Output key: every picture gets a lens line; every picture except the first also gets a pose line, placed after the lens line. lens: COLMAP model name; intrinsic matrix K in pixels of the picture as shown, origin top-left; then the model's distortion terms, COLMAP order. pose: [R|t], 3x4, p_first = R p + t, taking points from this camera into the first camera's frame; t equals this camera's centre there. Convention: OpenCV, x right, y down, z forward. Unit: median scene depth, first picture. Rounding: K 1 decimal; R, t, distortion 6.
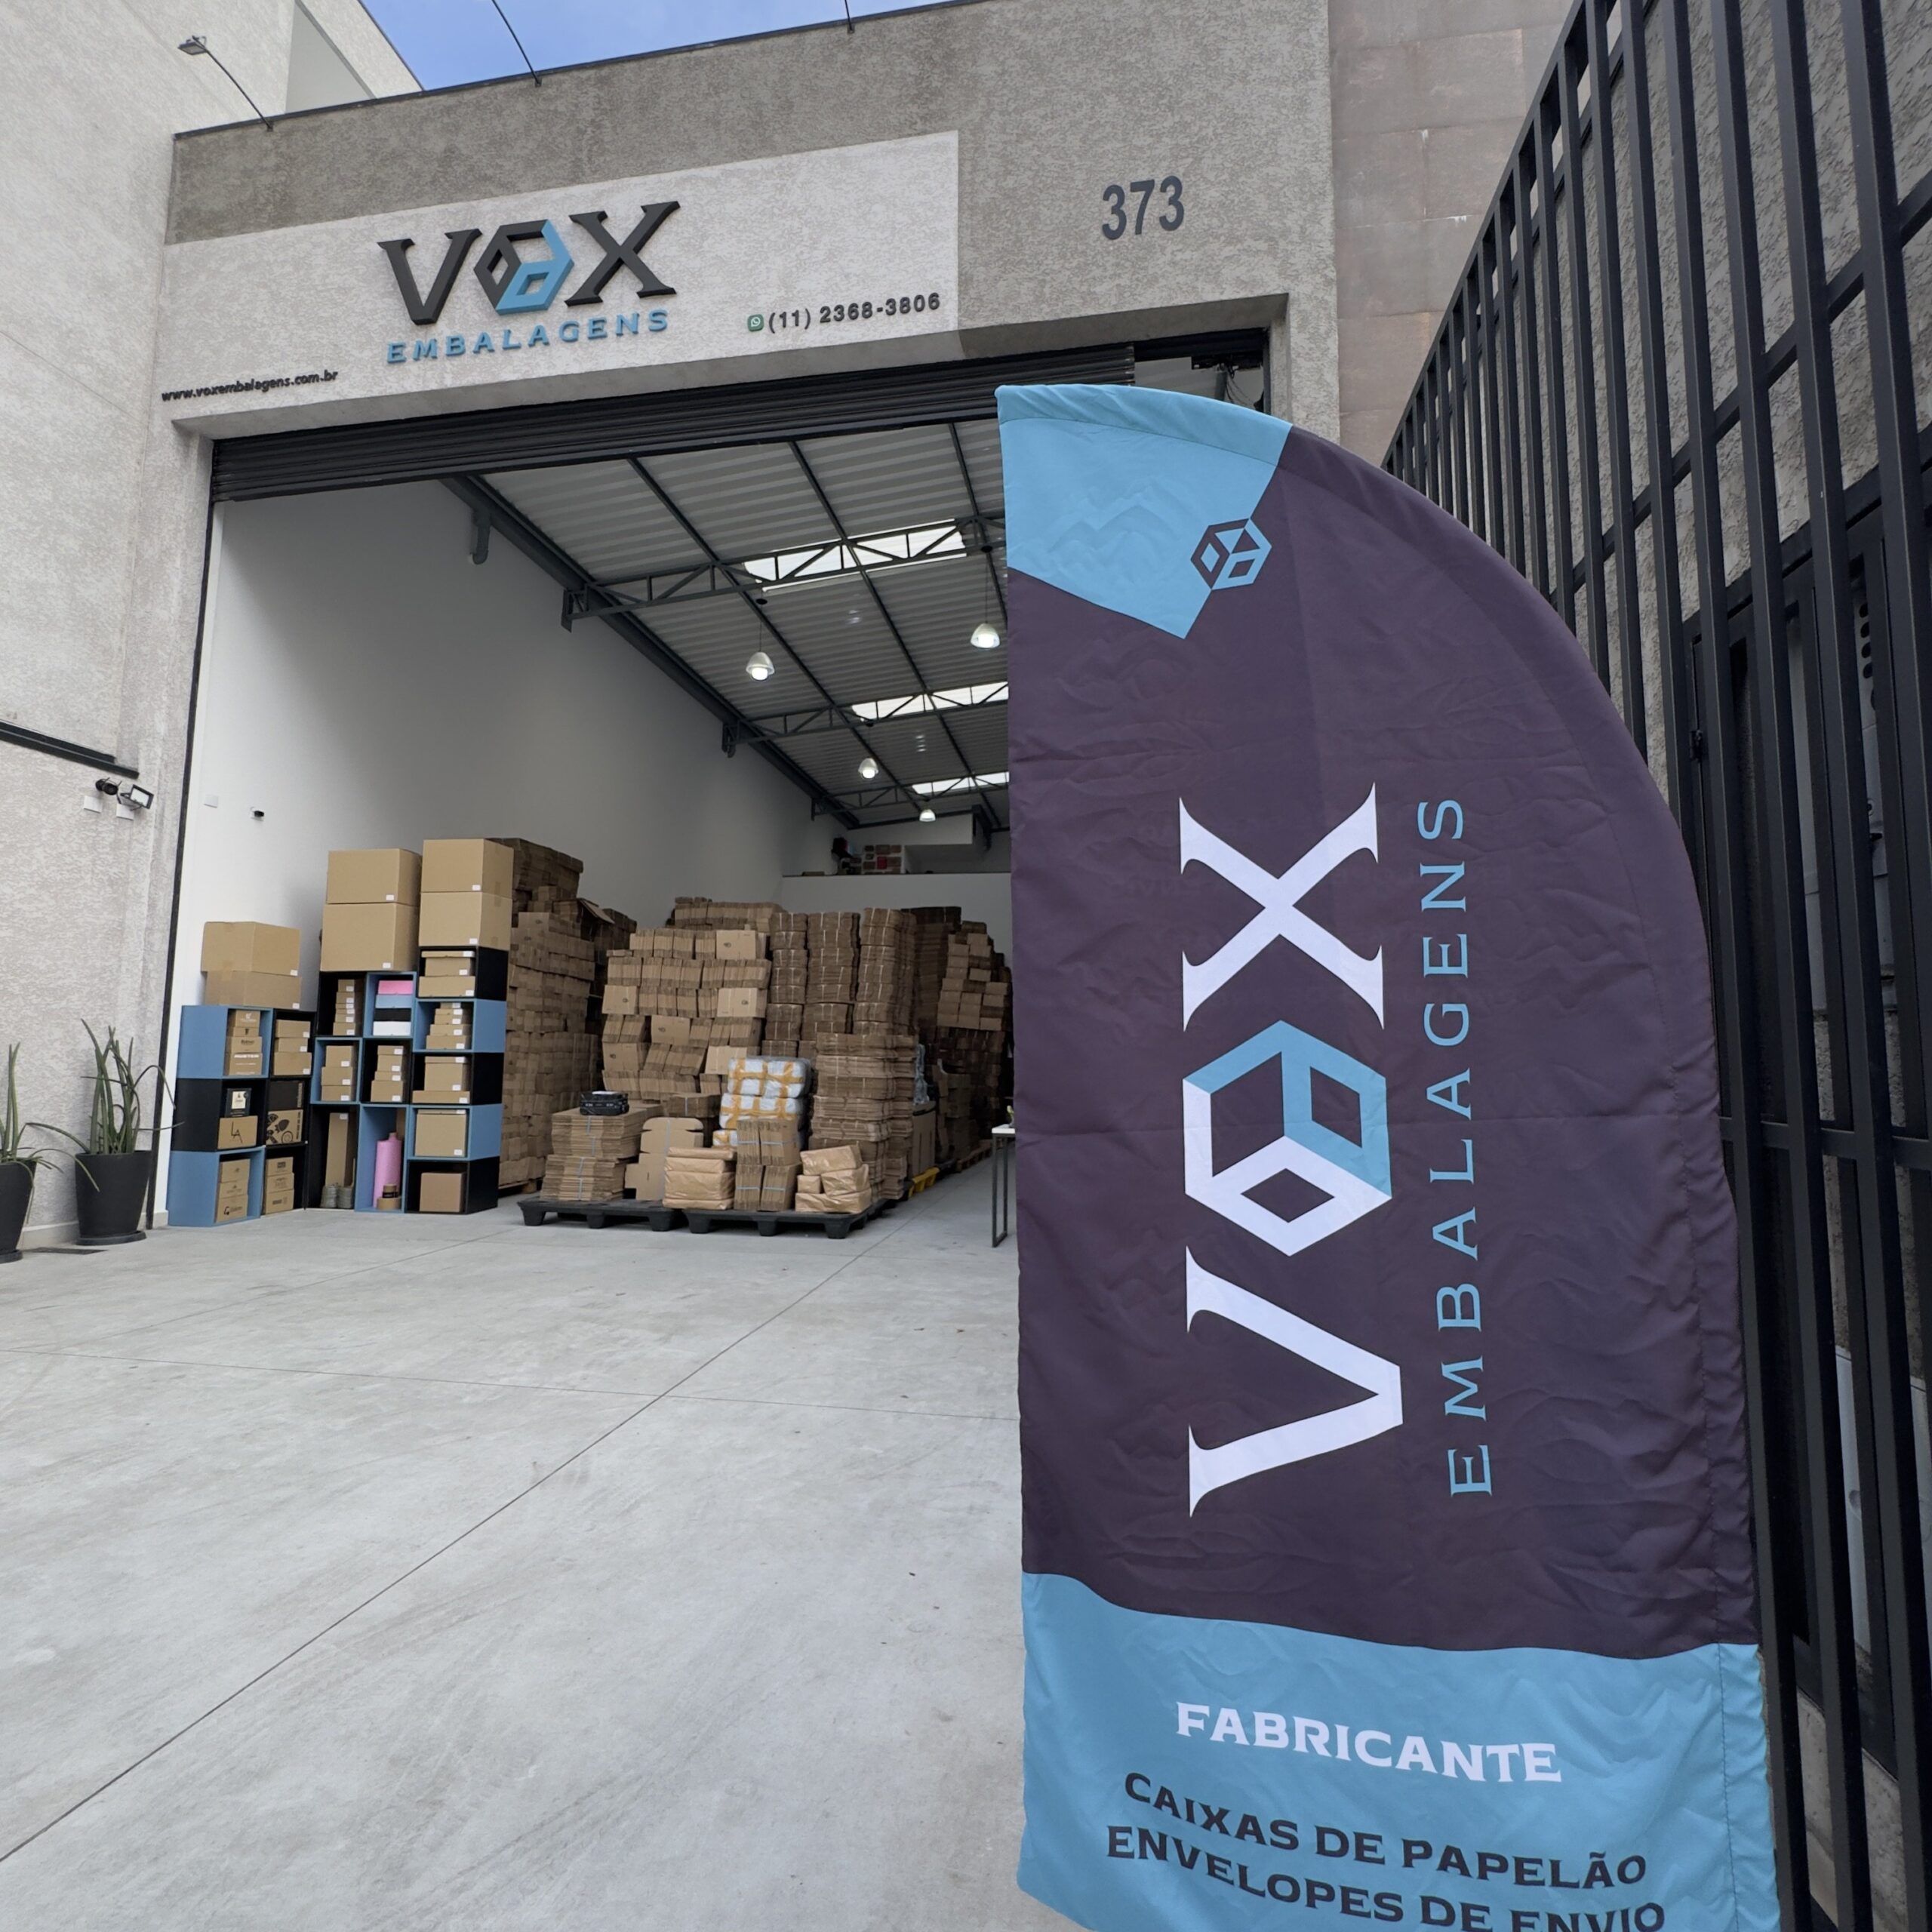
lens RADIAL K [[1062.8, 0, 966.0], [0, 1062.8, 966.0], [0, 0, 1]] dist [0.002716, 0.000091]
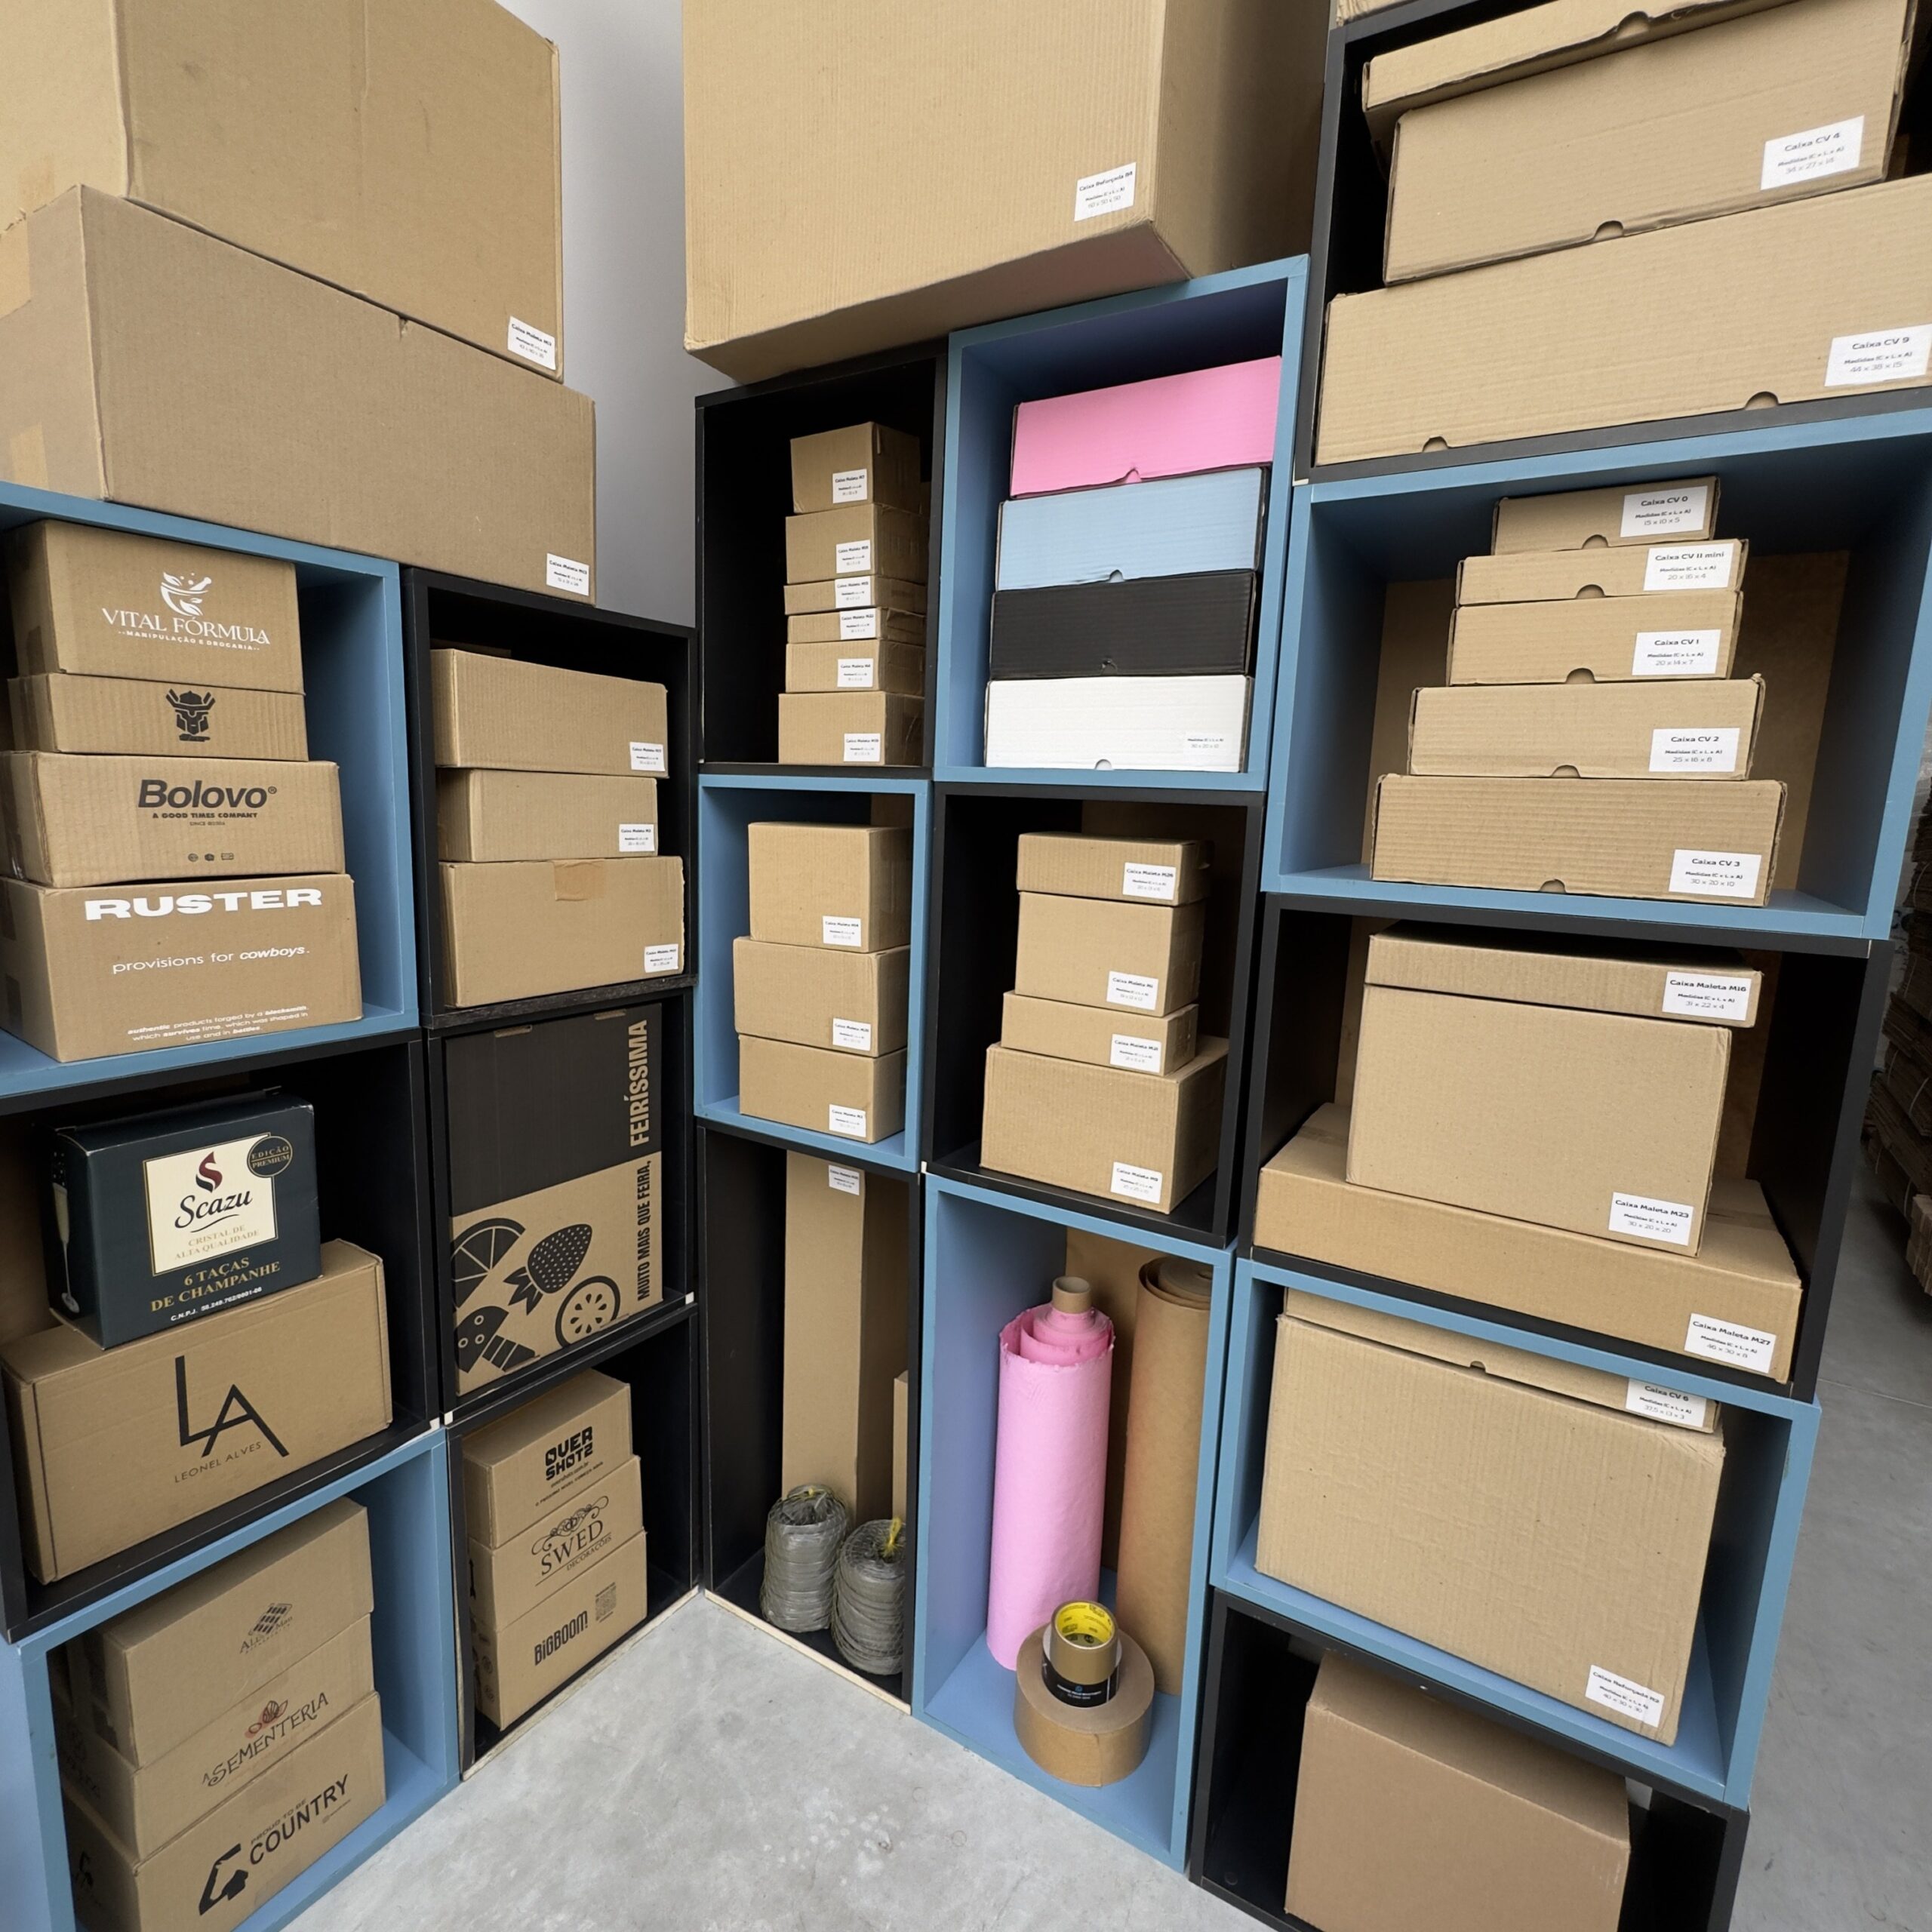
lens RADIAL K [[1040.5, 0, 966.0], [0, 1040.5, 966.0], [0, 0, 1]] dist [0.000518, -0.002301]
pose [[0.919149, 0.088764, -0.383779, -0.501541], [0.005318, 0.971395, 0.237409, 0.057561], [0.393874, -0.220255, 0.892385, 0.859169]]
